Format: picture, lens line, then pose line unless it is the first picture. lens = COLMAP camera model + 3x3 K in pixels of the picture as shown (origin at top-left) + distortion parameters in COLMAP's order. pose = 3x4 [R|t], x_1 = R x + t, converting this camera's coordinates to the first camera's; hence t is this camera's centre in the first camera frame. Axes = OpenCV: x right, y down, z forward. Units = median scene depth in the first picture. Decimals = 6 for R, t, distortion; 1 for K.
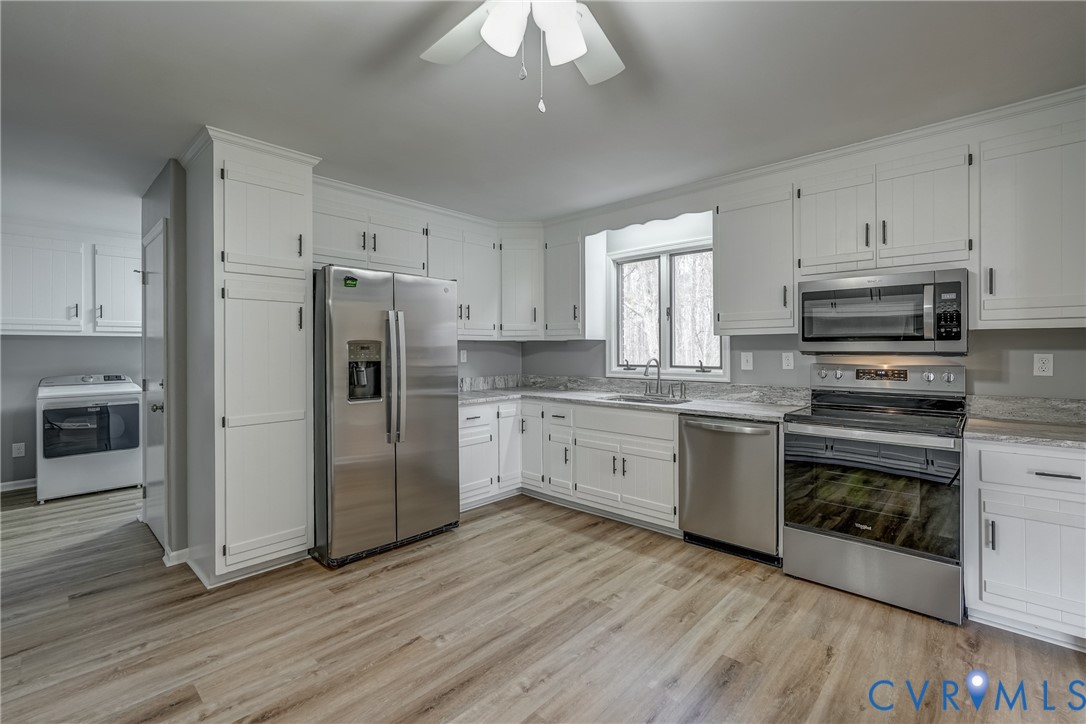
lens RADIAL K [[485.9, 0, 538.4], [0, 485.9, 346.9], [0, 0, 1]] dist [-0.015598, 0.008549]
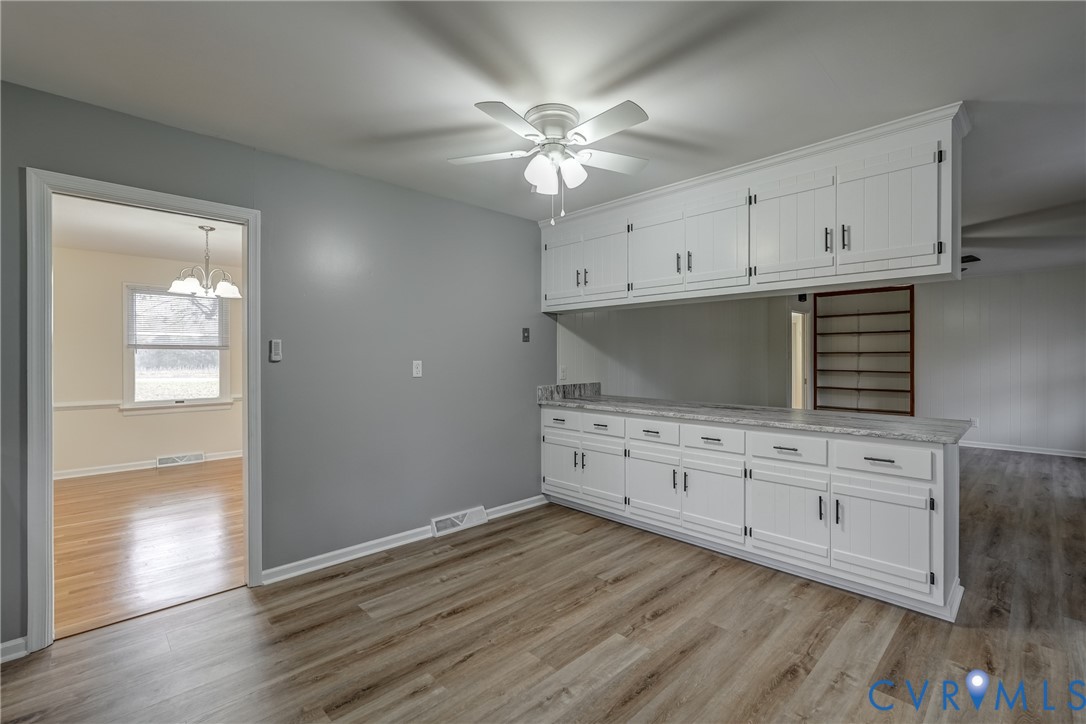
lens RADIAL K [[484.8, 0, 546.2], [0, 484.8, 359.6], [0, 0, 1]] dist [-0.002483, 0.000075]
pose [[-0.998895, 0.003404, 0.046864, -0.020896], [0.003433, 0.999994, 0.000526, 0.006493], [-0.046862, 0.000686, -0.998901, 1.183489]]
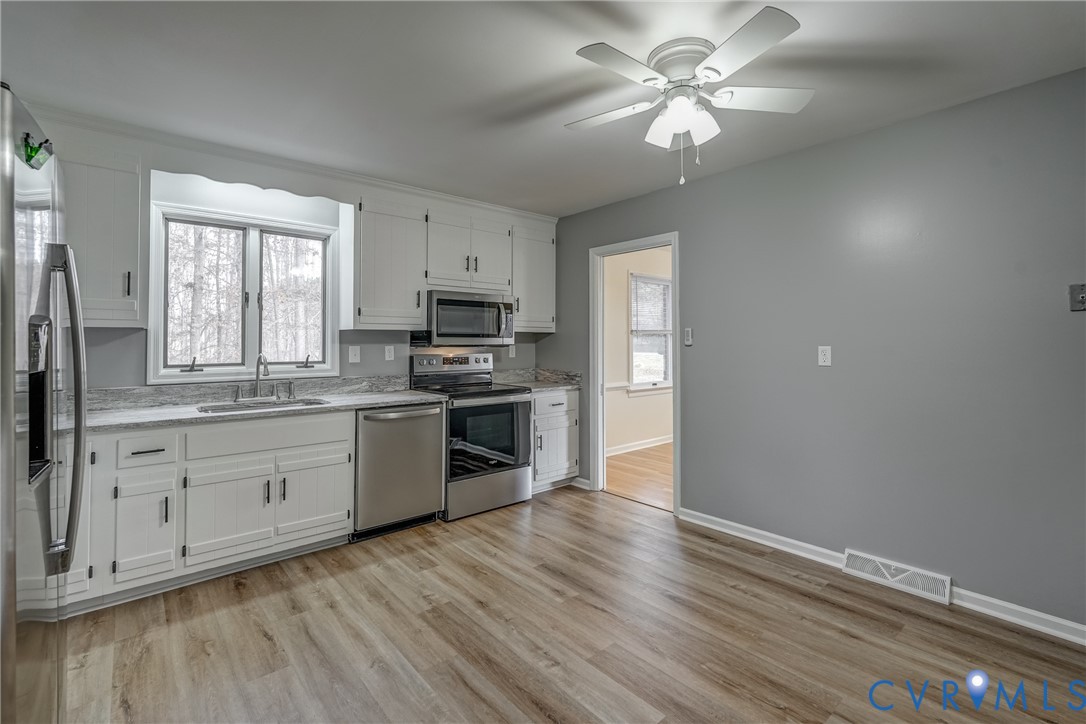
lens RADIAL K [[493.5, 0, 543.1], [0, 493.5, 331.1], [0, 0, 1]] dist [-0.002972, 0.000141]
pose [[0.107300, 0.025886, 0.993890, -0.654881], [-0.002856, 0.999665, -0.025728, 0.005765], [-0.994223, -0.000078, 0.107338, 0.534422]]
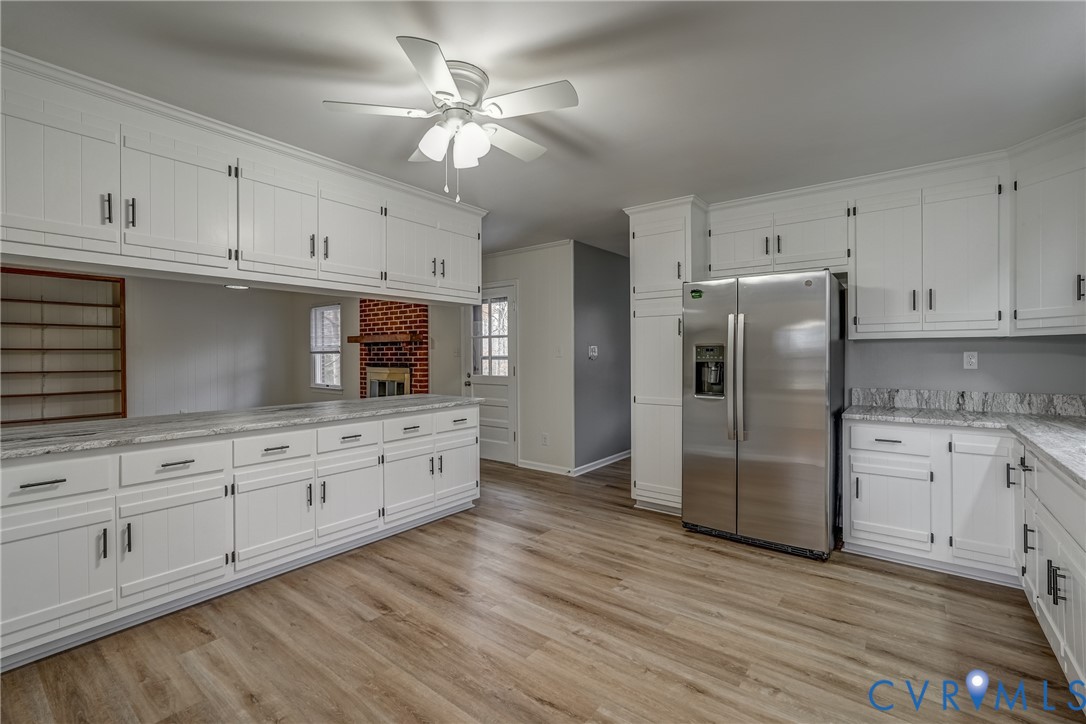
lens RADIAL K [[477.6, 0, 542.9], [0, 477.6, 357.4], [0, 0, 1]] dist [-0.017344, 0.008974]
pose [[0.089253, 0.010741, -0.995951, 0.669375], [0.007535, 0.999906, 0.011459, 0.003440], [0.995981, -0.008527, 0.089163, 0.479432]]
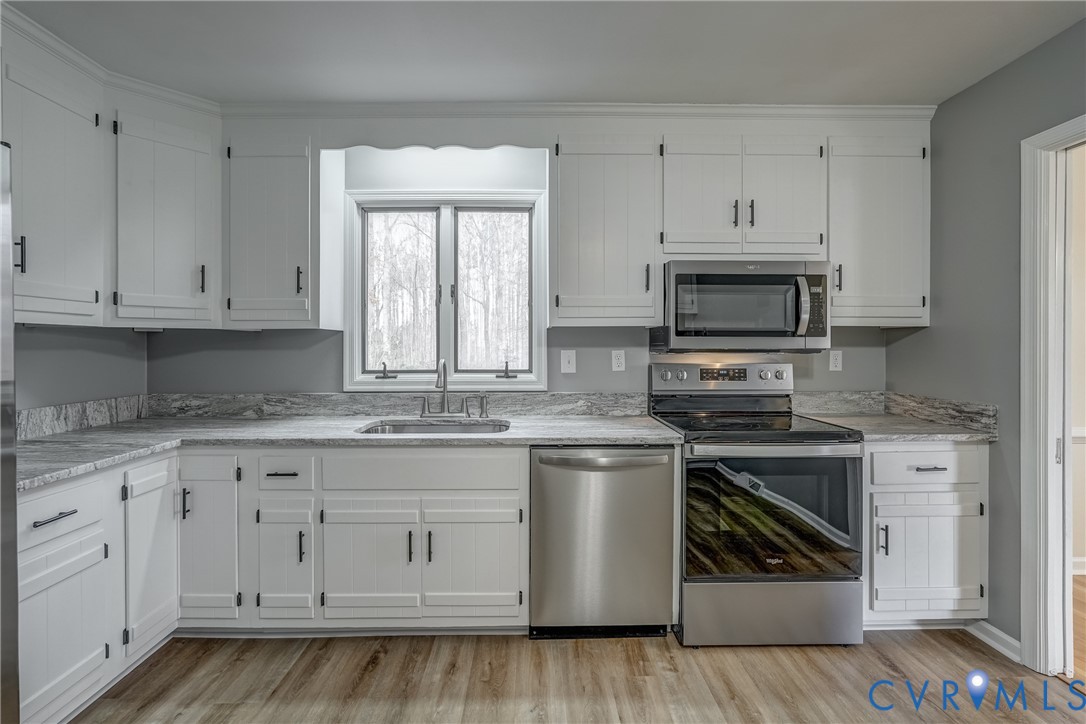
lens RADIAL K [[485.9, 0, 538.4], [0, 485.9, 346.9], [0, 0, 1]] dist [-0.015598, 0.008549]
pose [[0.719526, 0.001305, 0.694464, -0.149832], [-0.003823, 0.999991, 0.002082, 0.005152], [-0.694455, -0.004153, 0.719524, 0.537973]]
